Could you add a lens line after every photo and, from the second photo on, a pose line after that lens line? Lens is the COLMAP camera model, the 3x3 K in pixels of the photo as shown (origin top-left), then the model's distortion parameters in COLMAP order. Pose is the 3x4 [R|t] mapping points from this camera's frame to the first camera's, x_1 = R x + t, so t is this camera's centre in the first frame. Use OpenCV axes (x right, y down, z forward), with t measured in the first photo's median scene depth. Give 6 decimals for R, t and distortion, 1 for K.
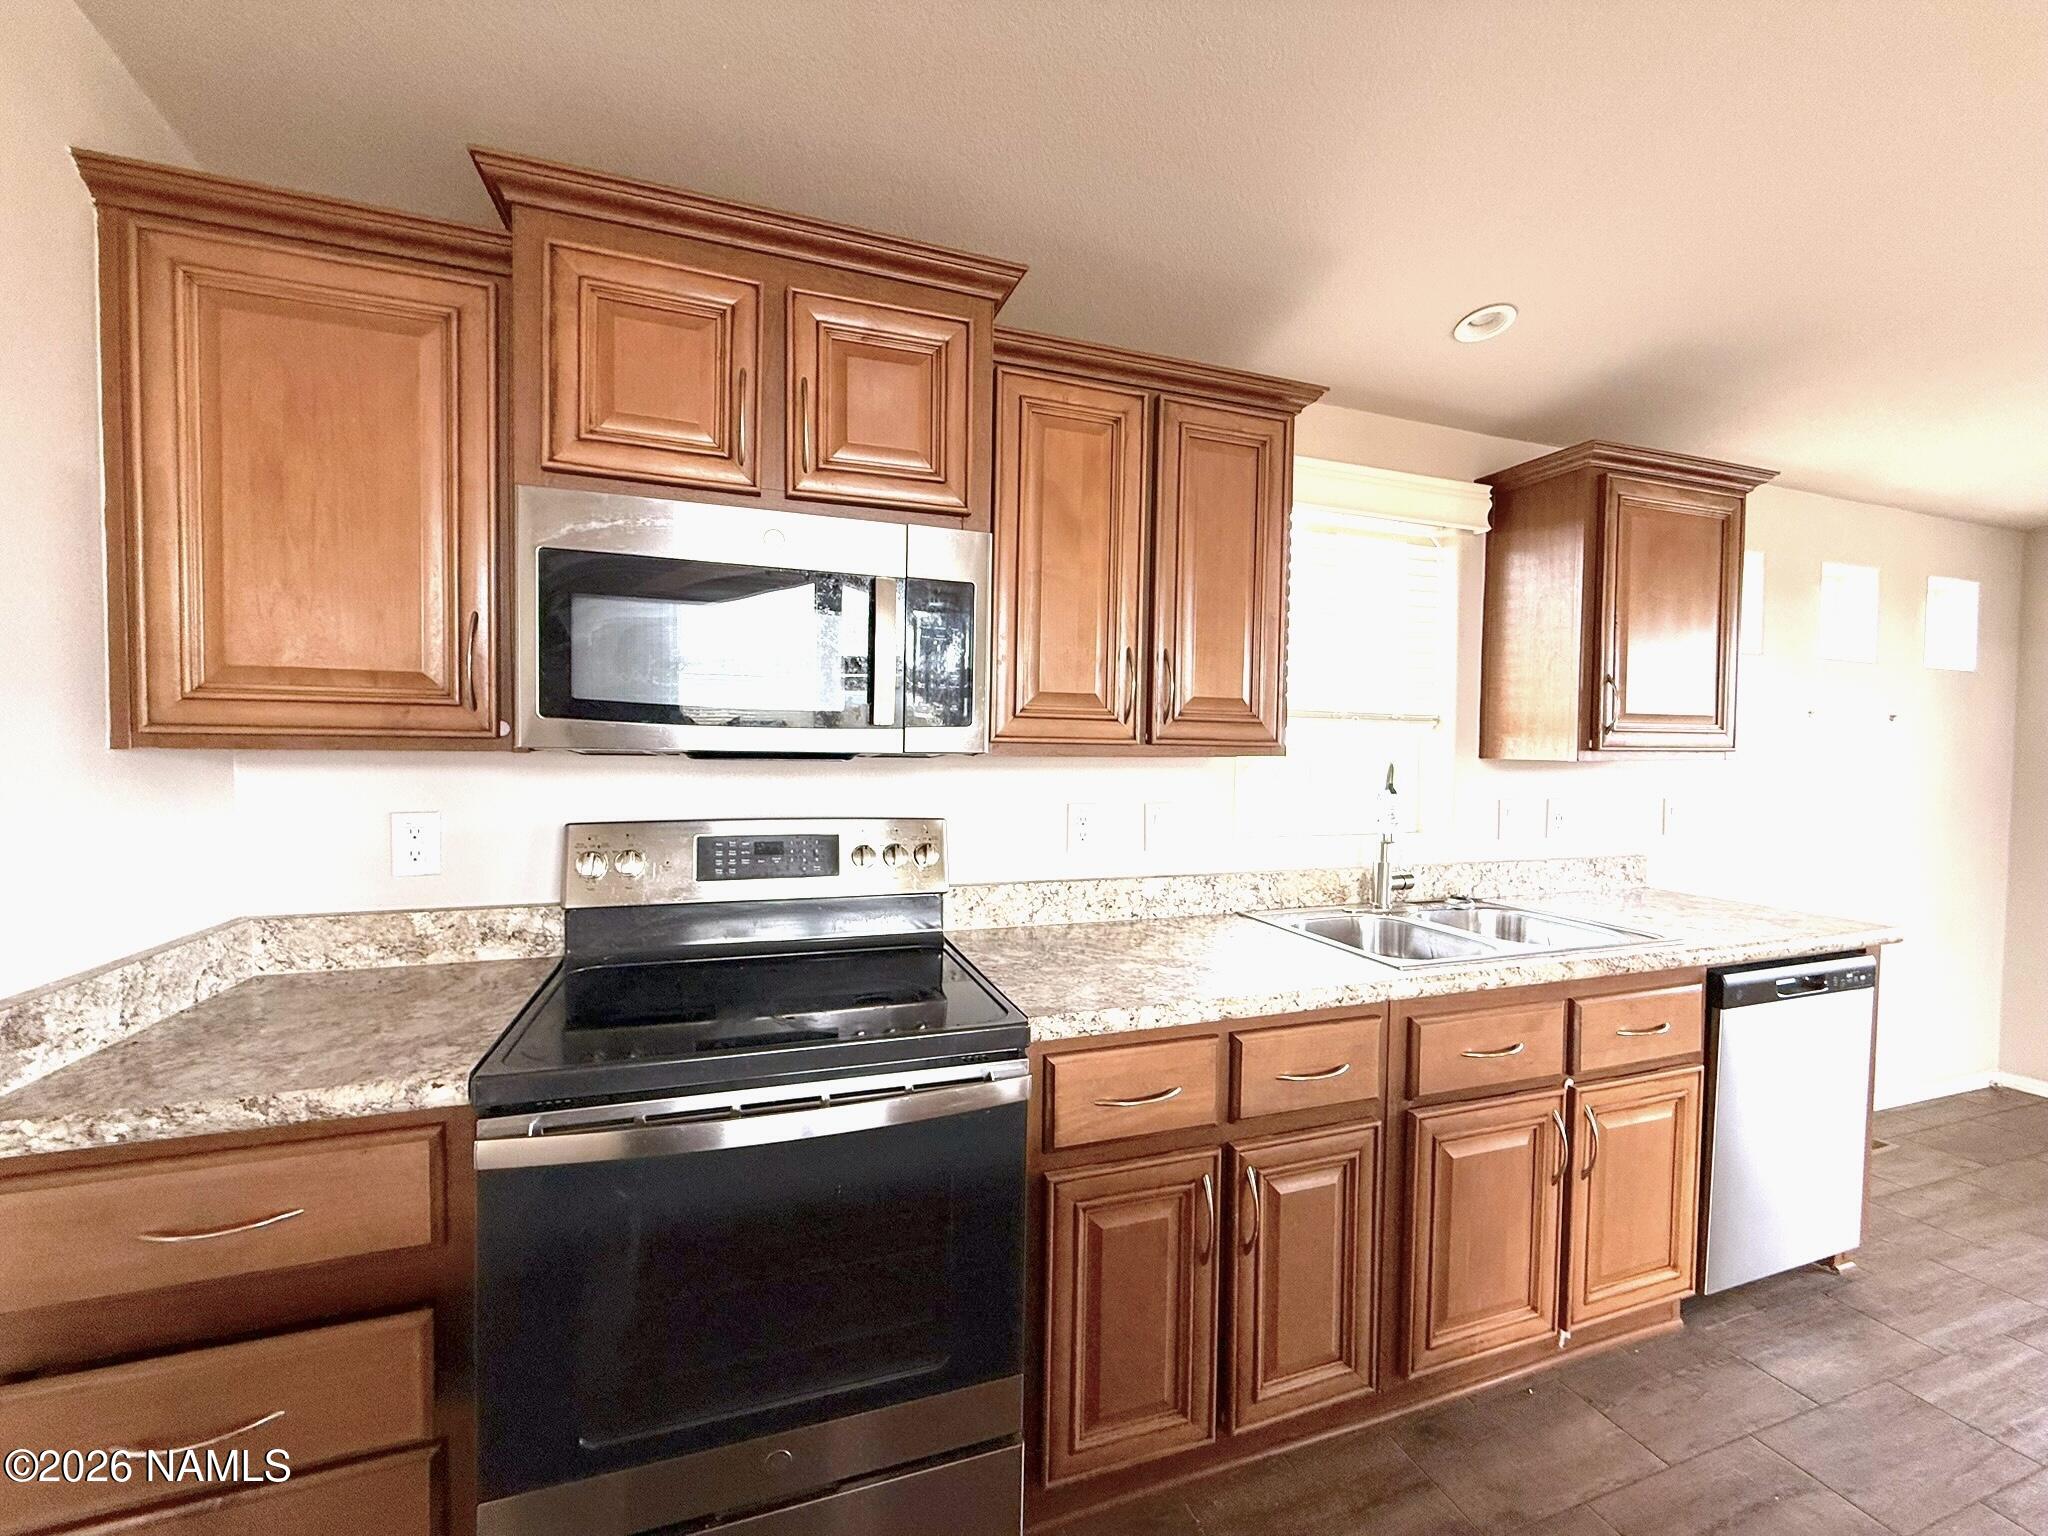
lens RADIAL K [[846.4, 0, 1024.0], [0, 846.4, 768.0], [0, 0, 1]] dist [-0.008926, 0.000136]
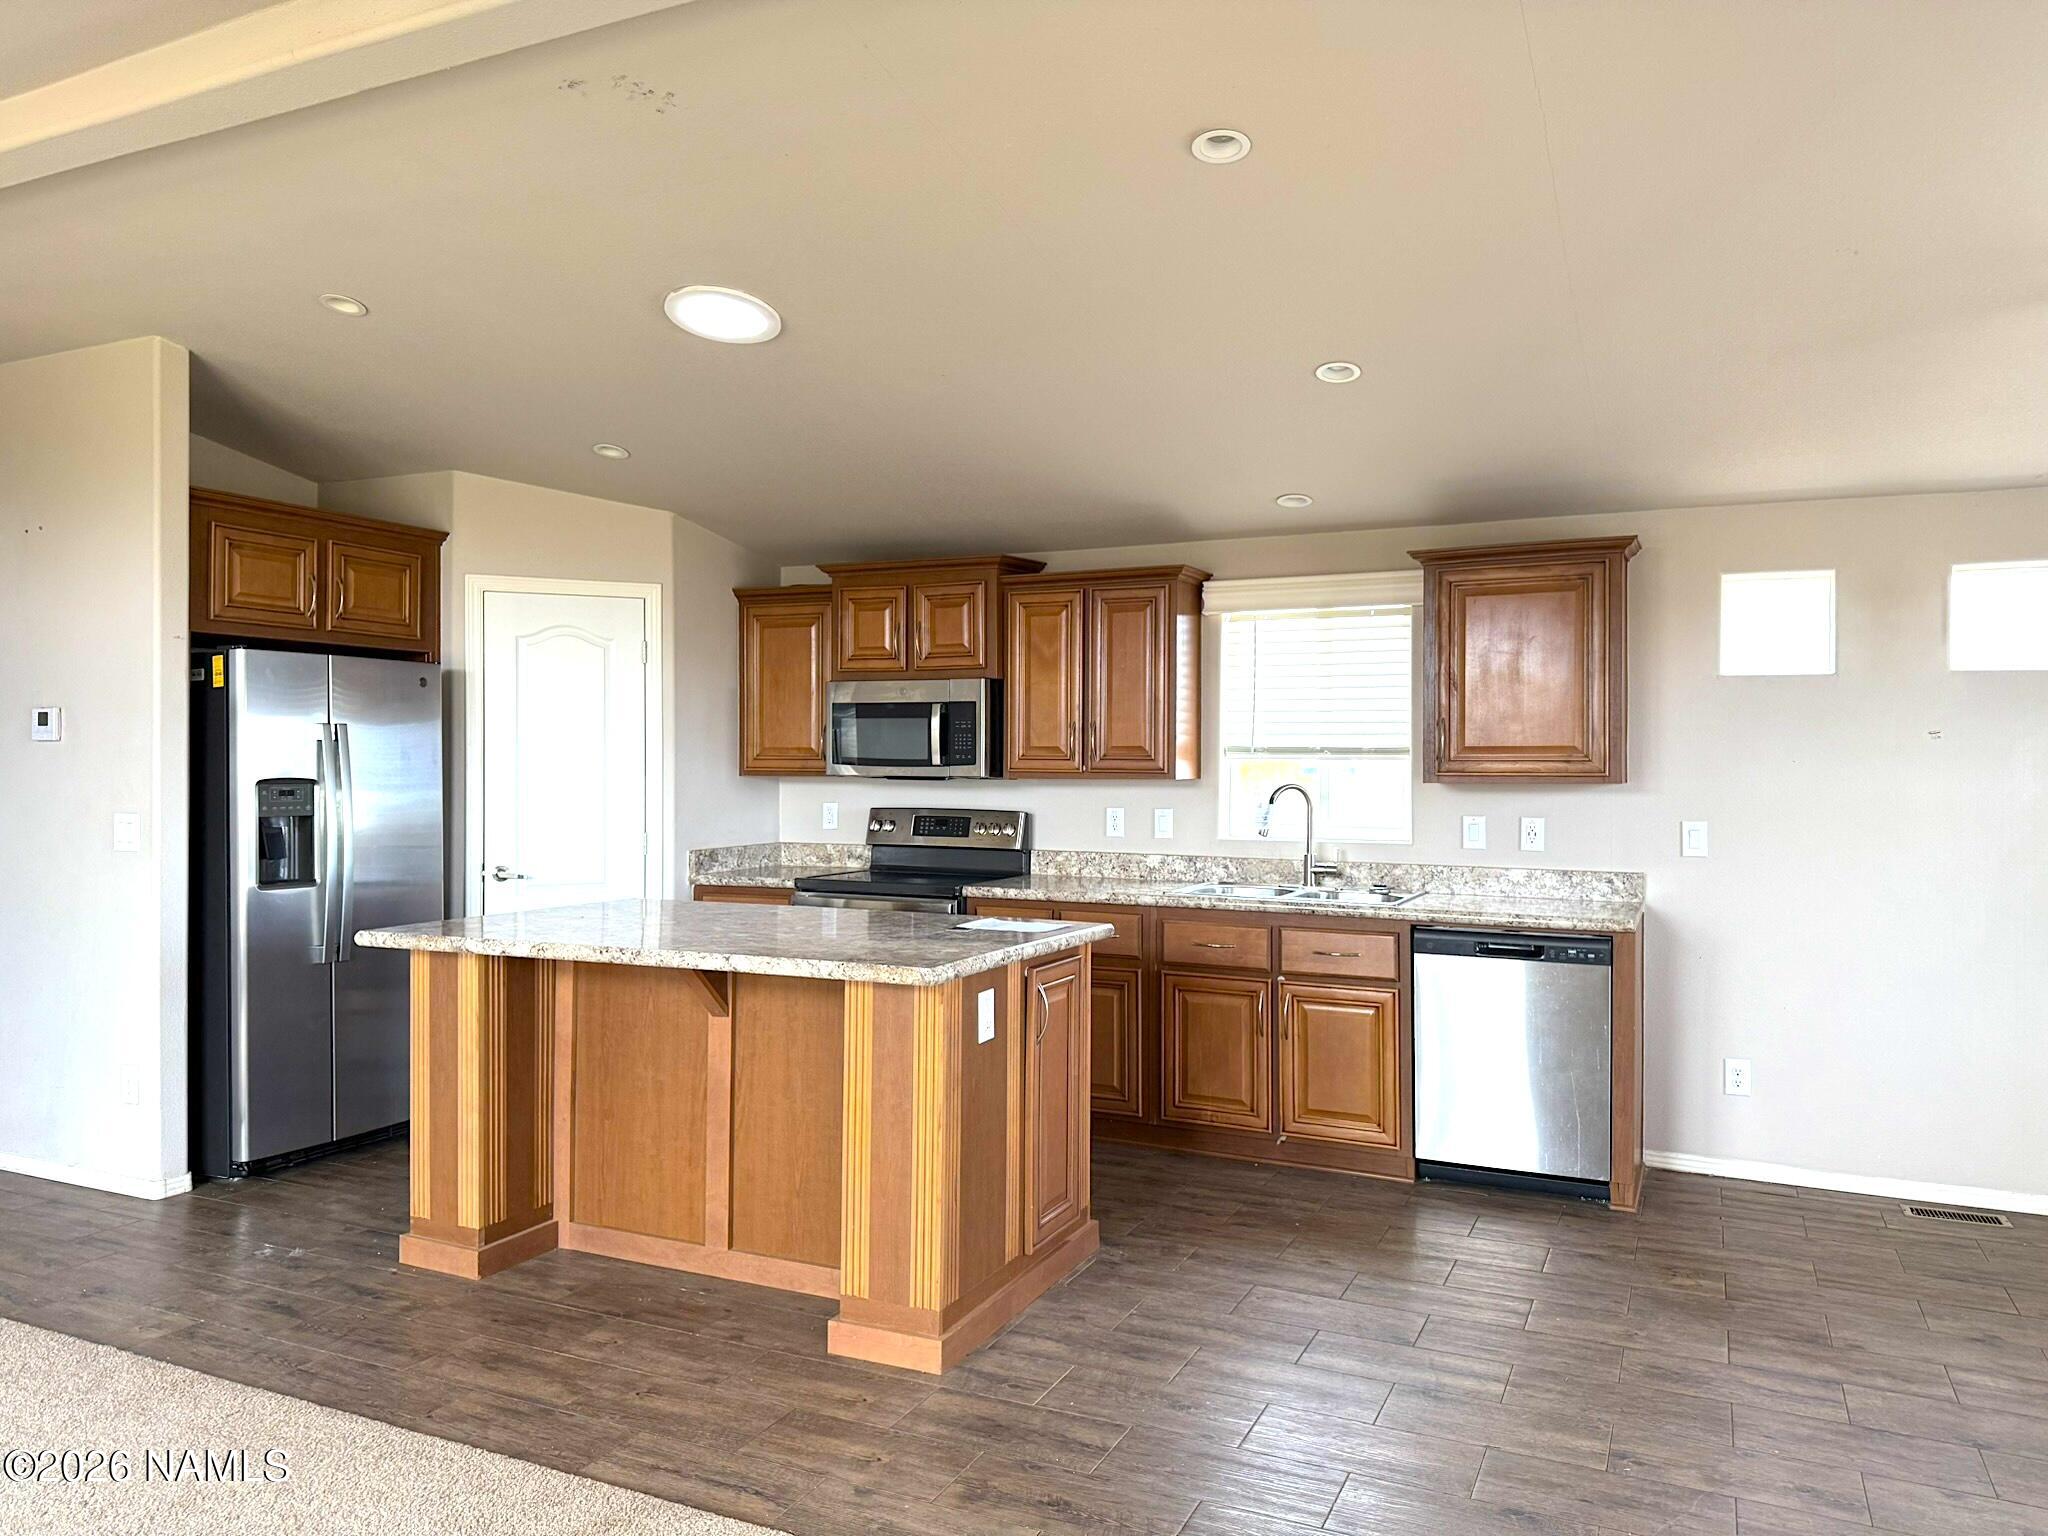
lens RADIAL K [[1444.3, 0, 1024.0], [0, 1444.3, 768.0], [0, 0, 1]] dist [0.089542, -0.109006]
pose [[0.706680, -0.010293, -0.707458, 2.352930], [-0.018893, 0.999263, -0.033411, 0.073354], [0.707281, 0.036977, 0.705965, -1.386375]]
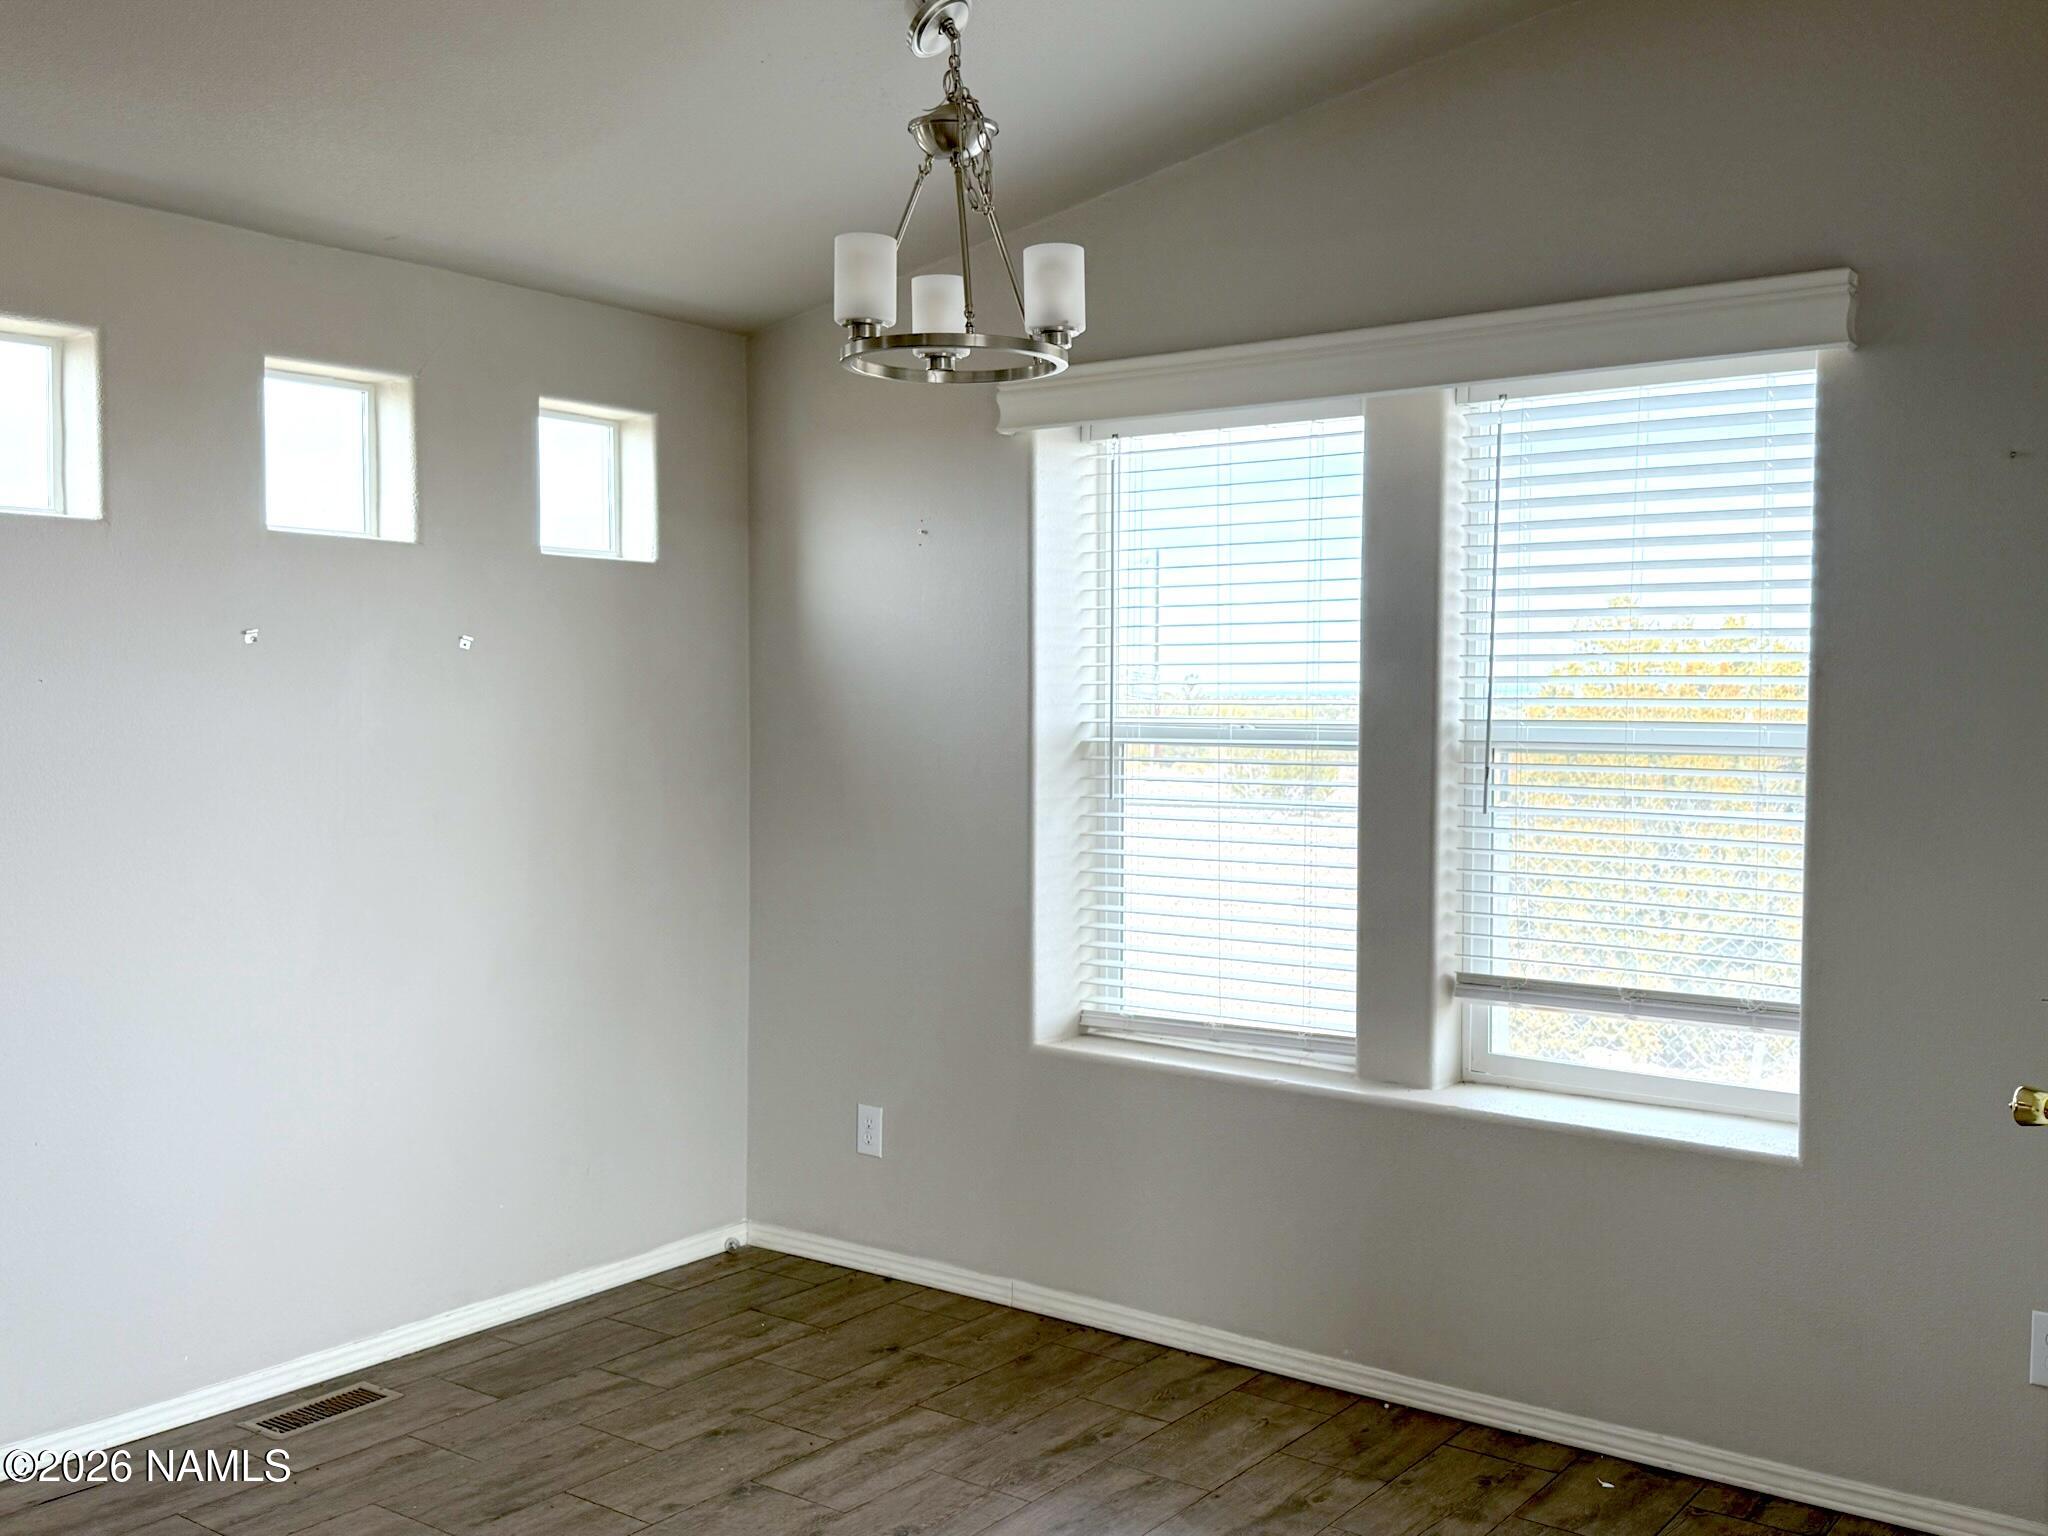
lens RADIAL K [[1941.7, 0, 1024.0], [0, 1941.7, 768.0], [0, 0, 1]] dist [0.001401, 0.004170]
pose [[0.833381, -0.037413, 0.551431, 1.148667], [0.031336, 0.999300, 0.020442, 0.019377], [-0.551810, 0.000244, 0.833970, -0.566447]]
